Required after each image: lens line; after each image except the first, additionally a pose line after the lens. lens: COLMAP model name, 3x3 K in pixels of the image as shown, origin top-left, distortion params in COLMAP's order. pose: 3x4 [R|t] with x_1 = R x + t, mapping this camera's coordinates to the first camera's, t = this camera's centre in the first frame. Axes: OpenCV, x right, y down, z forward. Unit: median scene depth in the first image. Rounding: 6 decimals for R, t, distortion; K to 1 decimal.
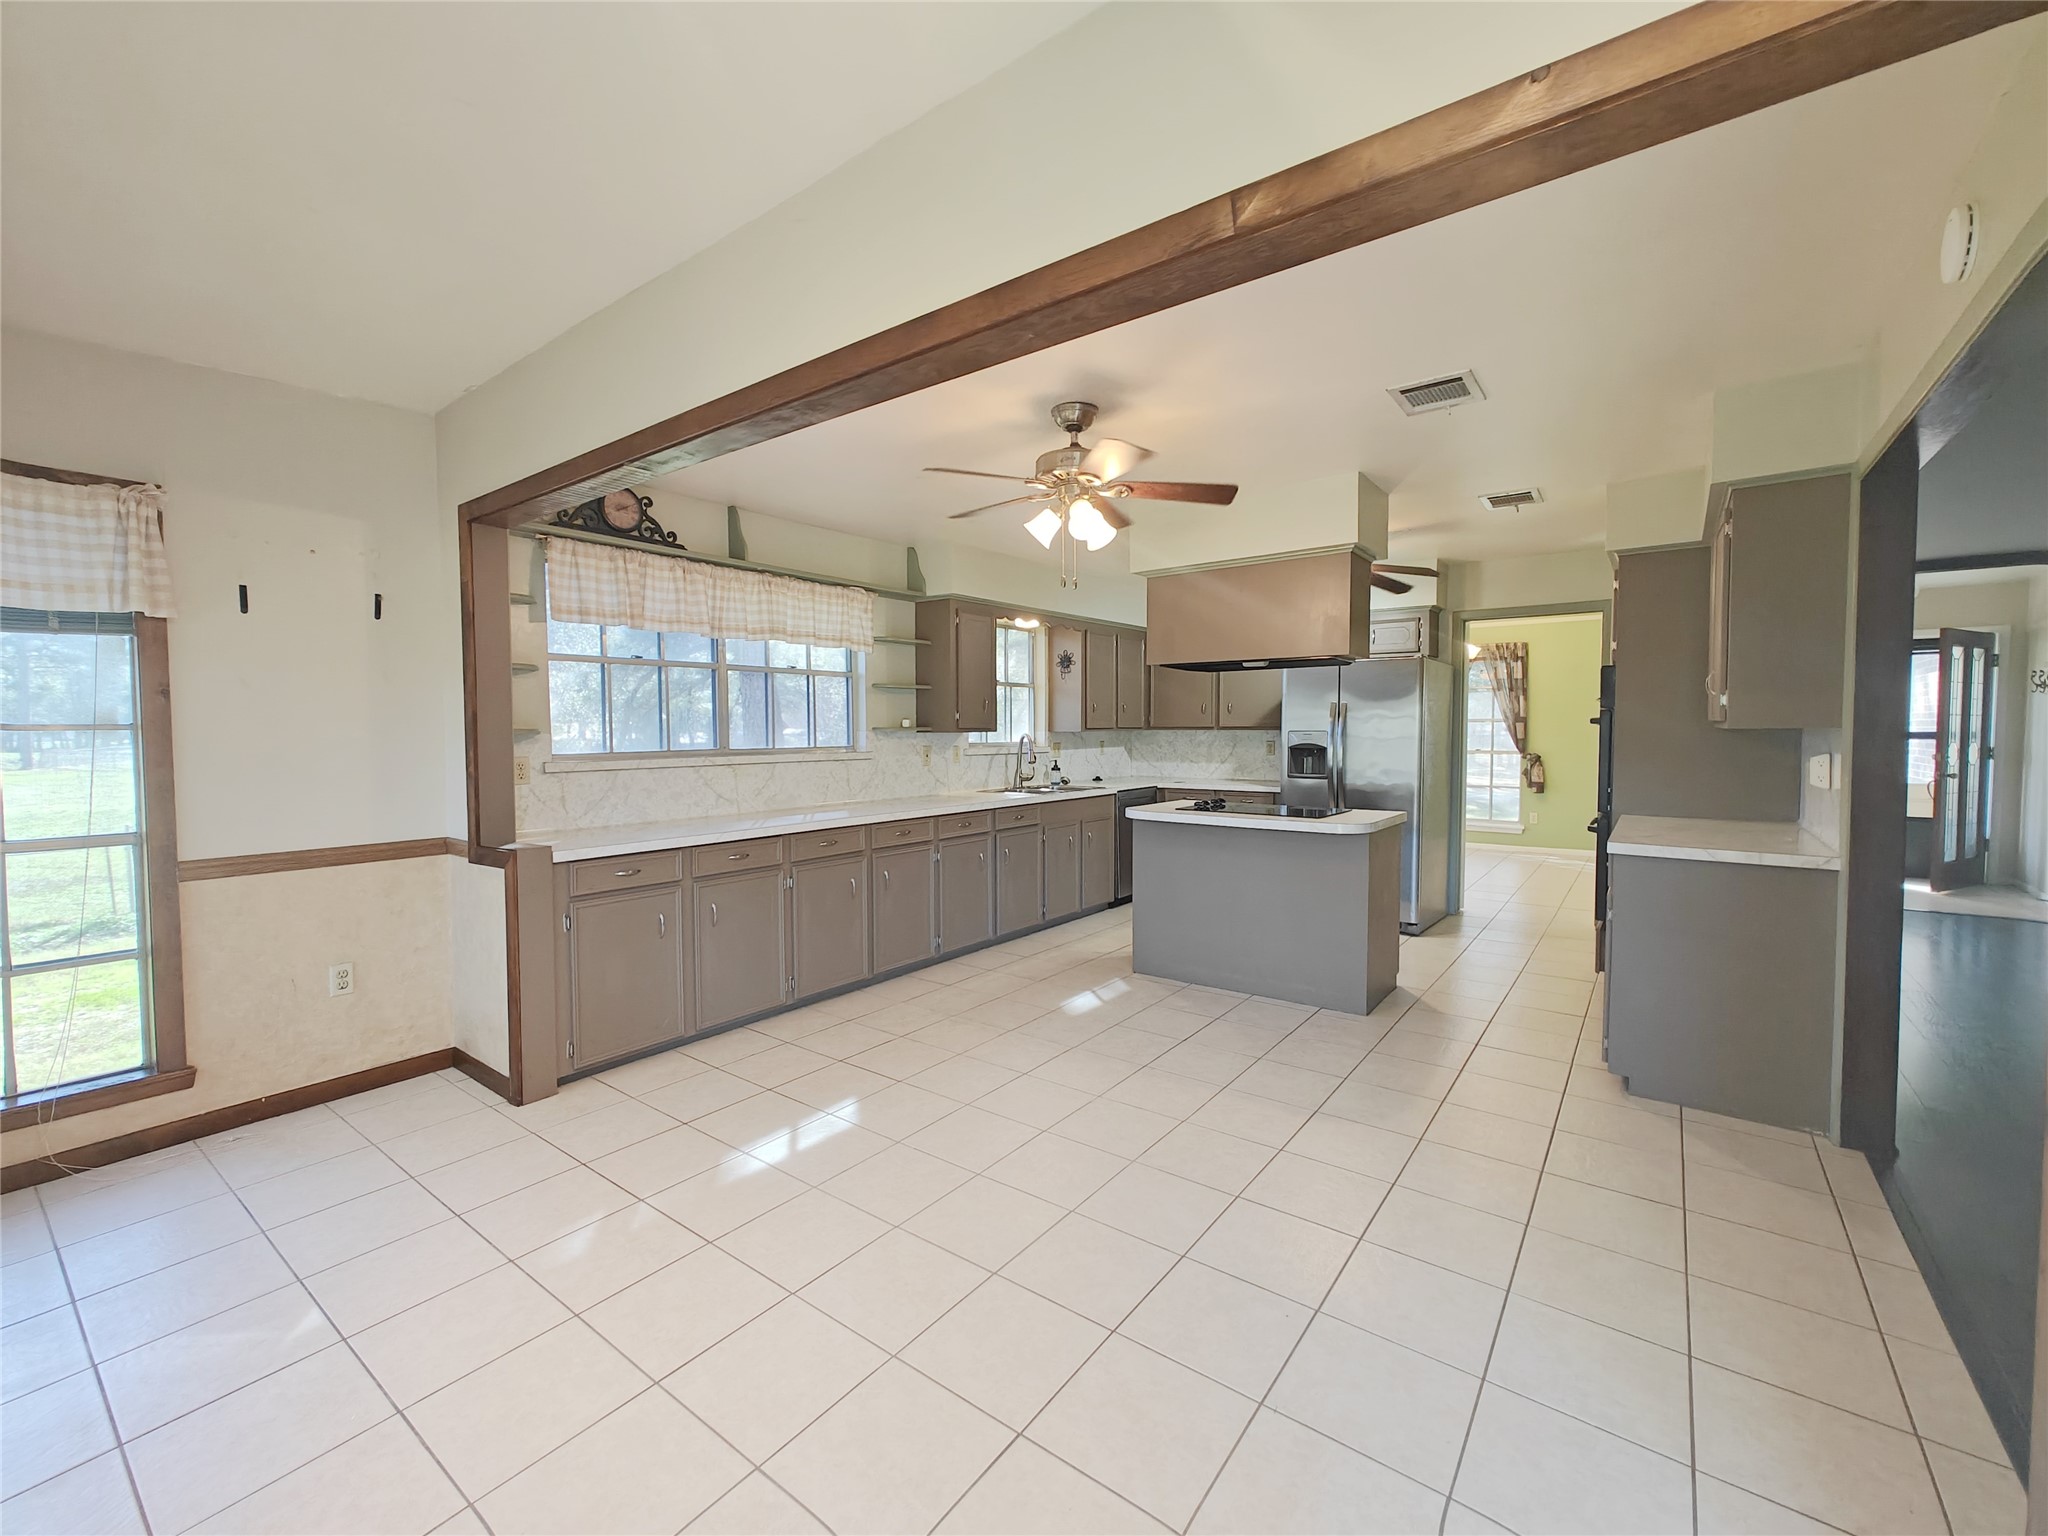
lens RADIAL K [[854.3, 0, 1033.3], [0, 854.3, 761.7], [0, 0, 1]] dist [-0.000755, 0.001086]
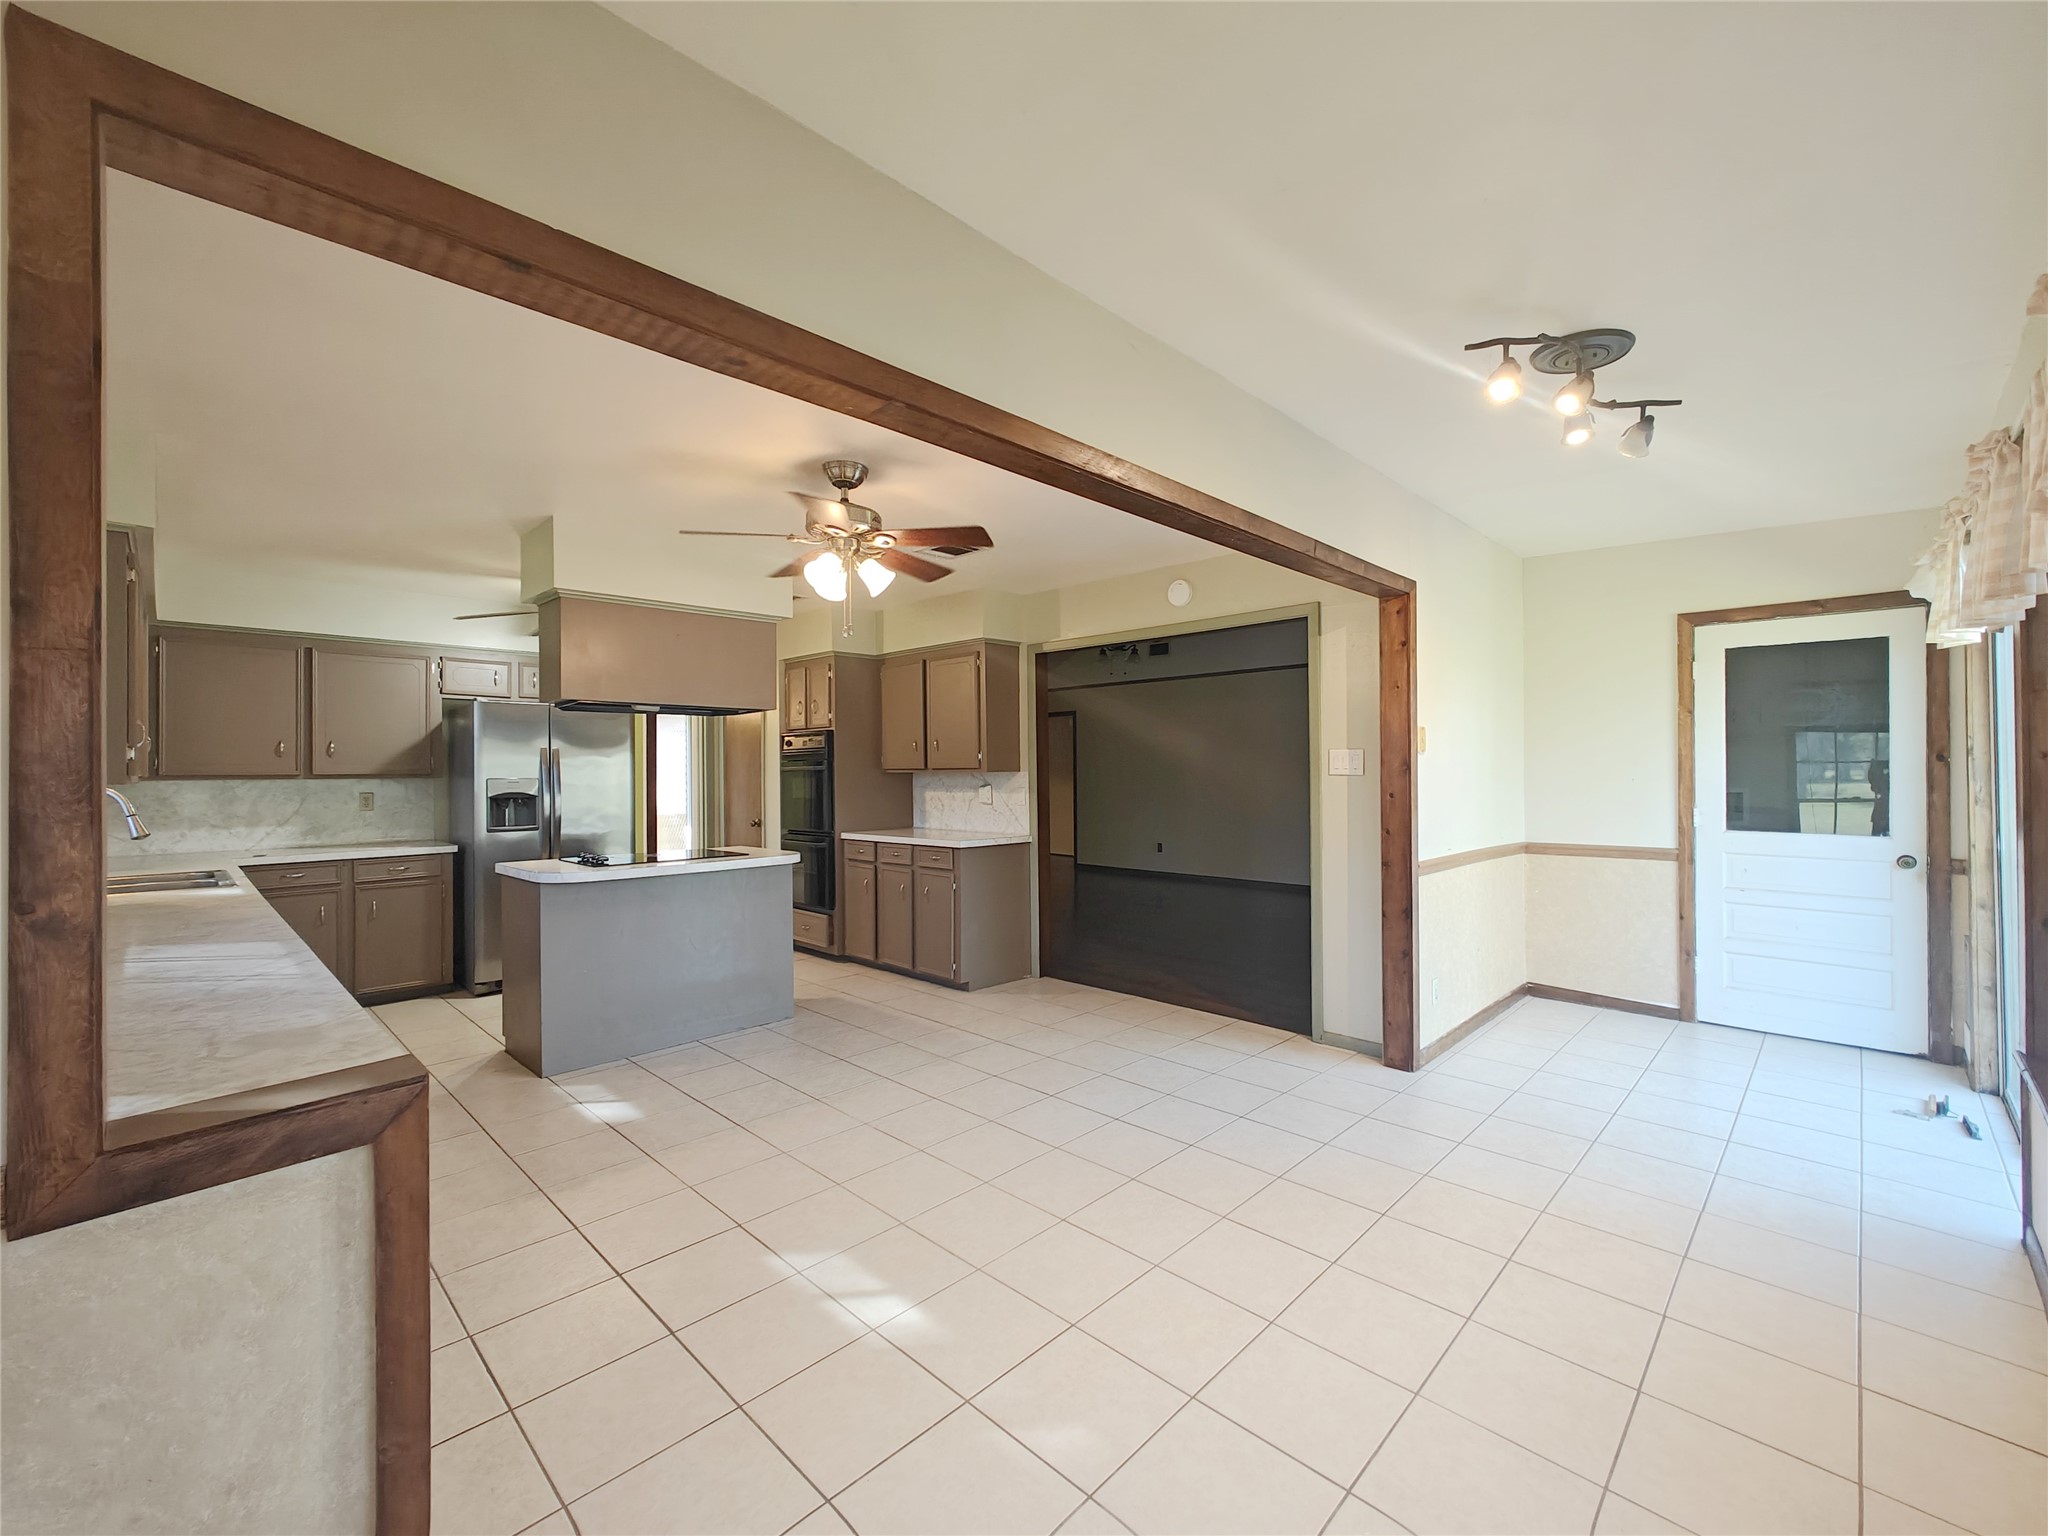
lens RADIAL K [[854.3, 0, 1031.1], [0, 854.3, 768.8], [0, 0, 1]] dist [-0.000755, 0.001086]
pose [[0.126197, 0.004673, 0.991994, -0.557714], [0.045763, 0.998897, -0.010527, -0.012729], [-0.990949, 0.046725, 0.125844, 0.386309]]
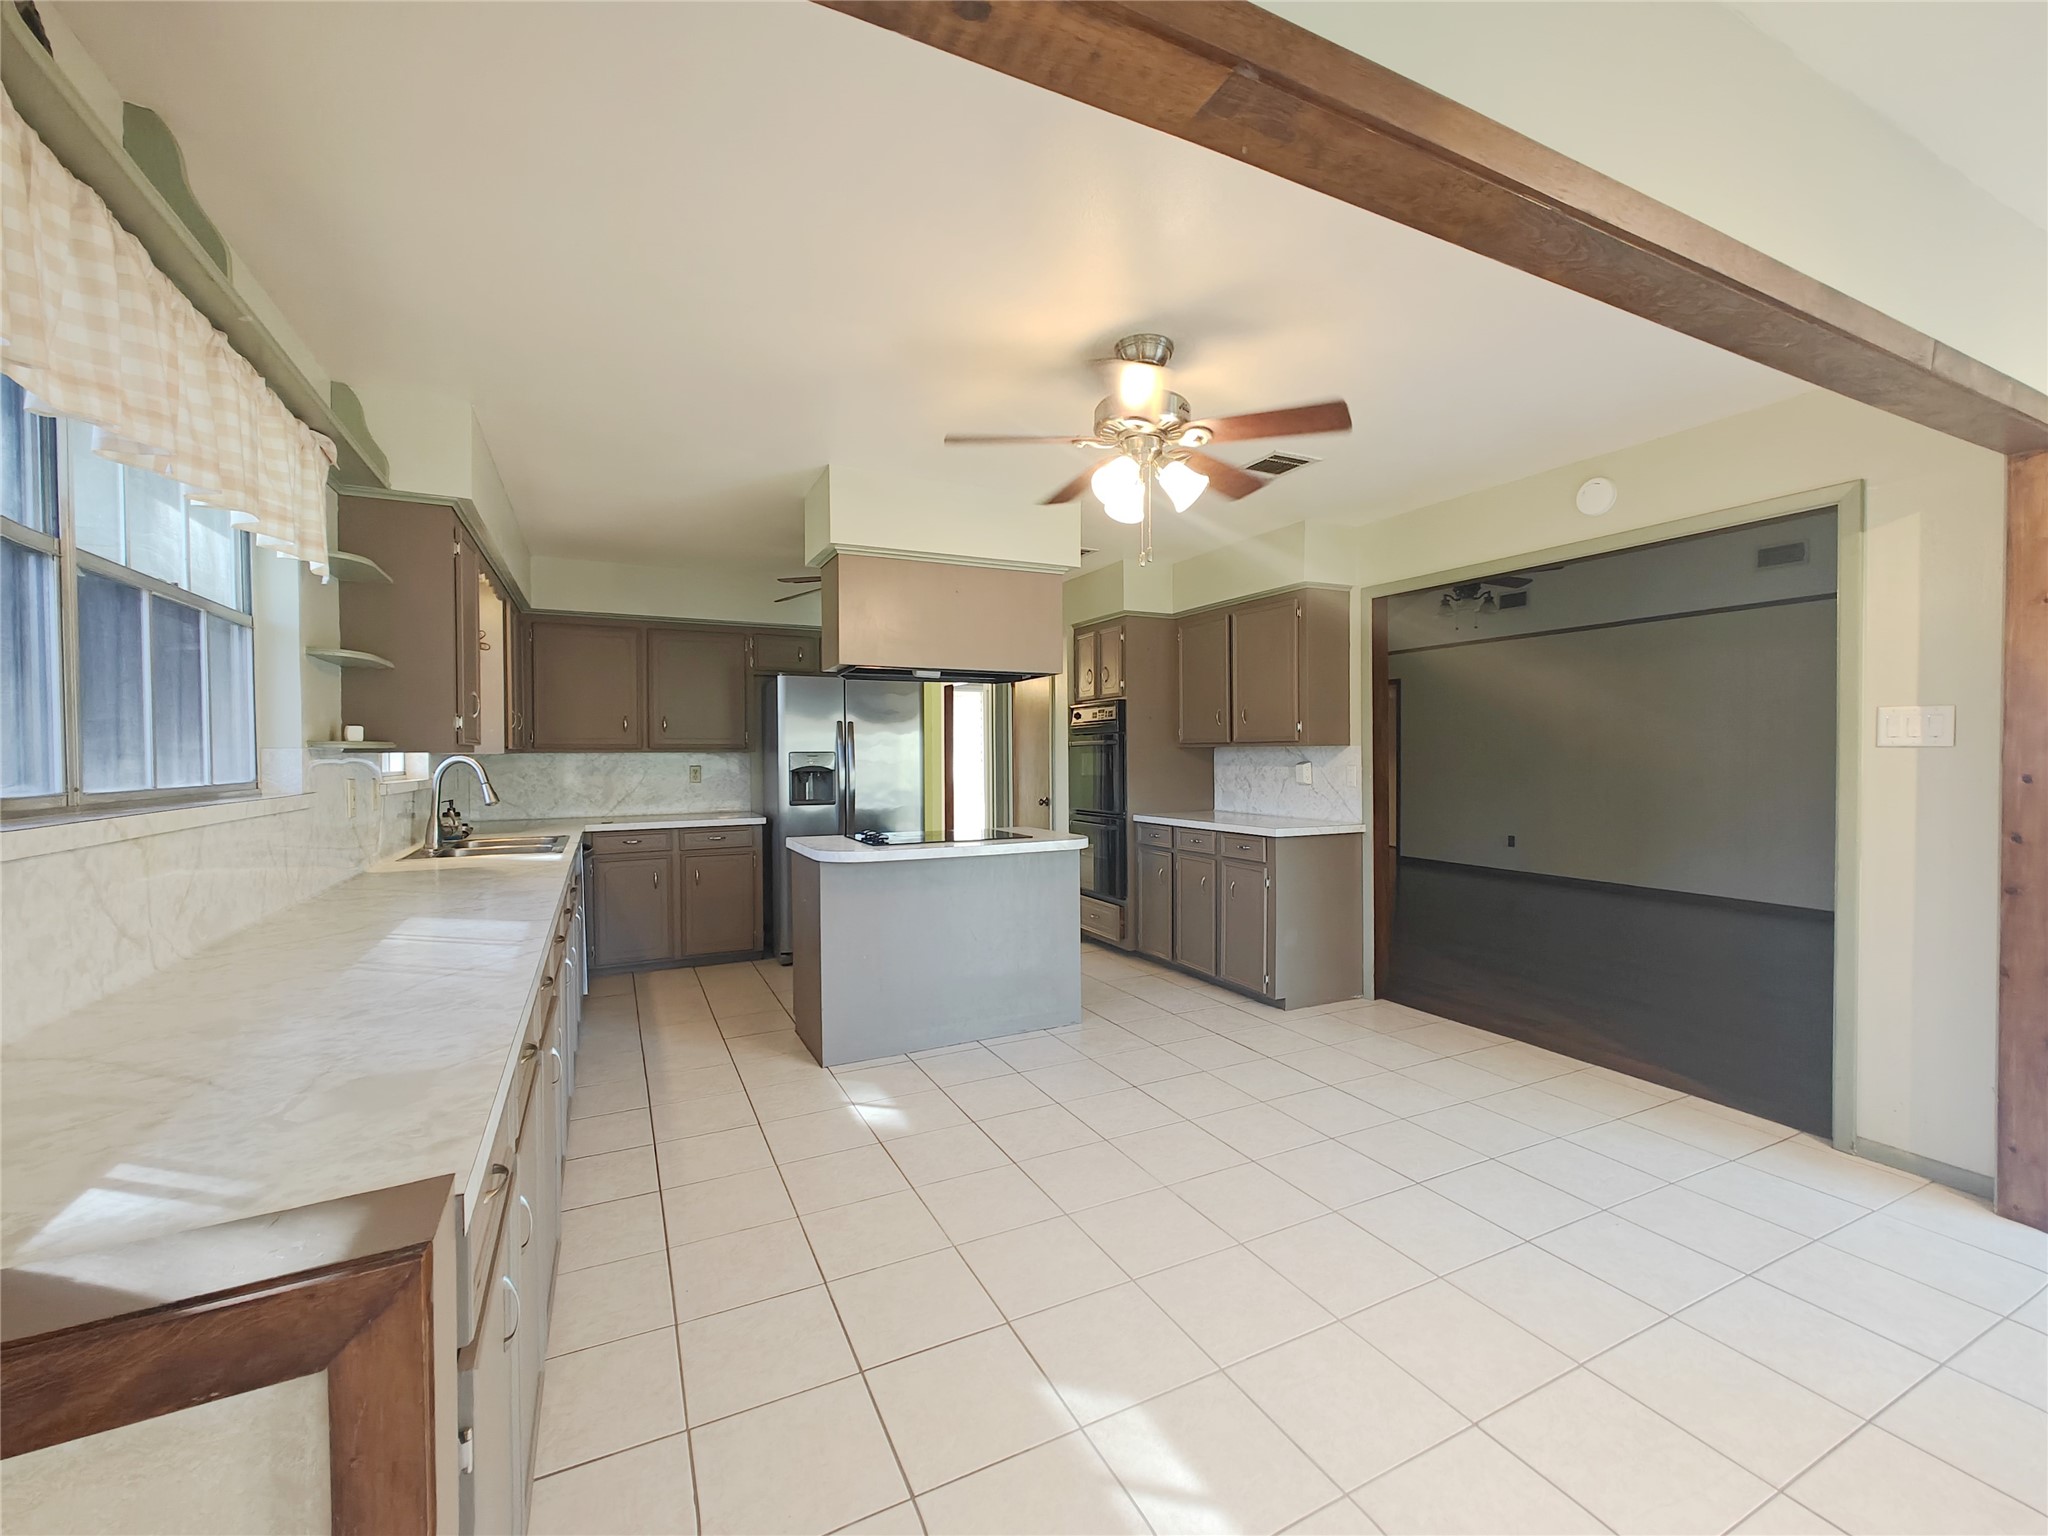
lens RADIAL K [[854.3, 0, 1028.0], [0, 854.3, 768.0], [0, 0, 1]] dist [-0.000755, 0.001086]
pose [[0.448649, -0.014645, 0.893588, -0.424938], [0.039101, 0.999230, -0.003255, -0.008079], [-0.892852, 0.036401, 0.448876, 0.438152]]
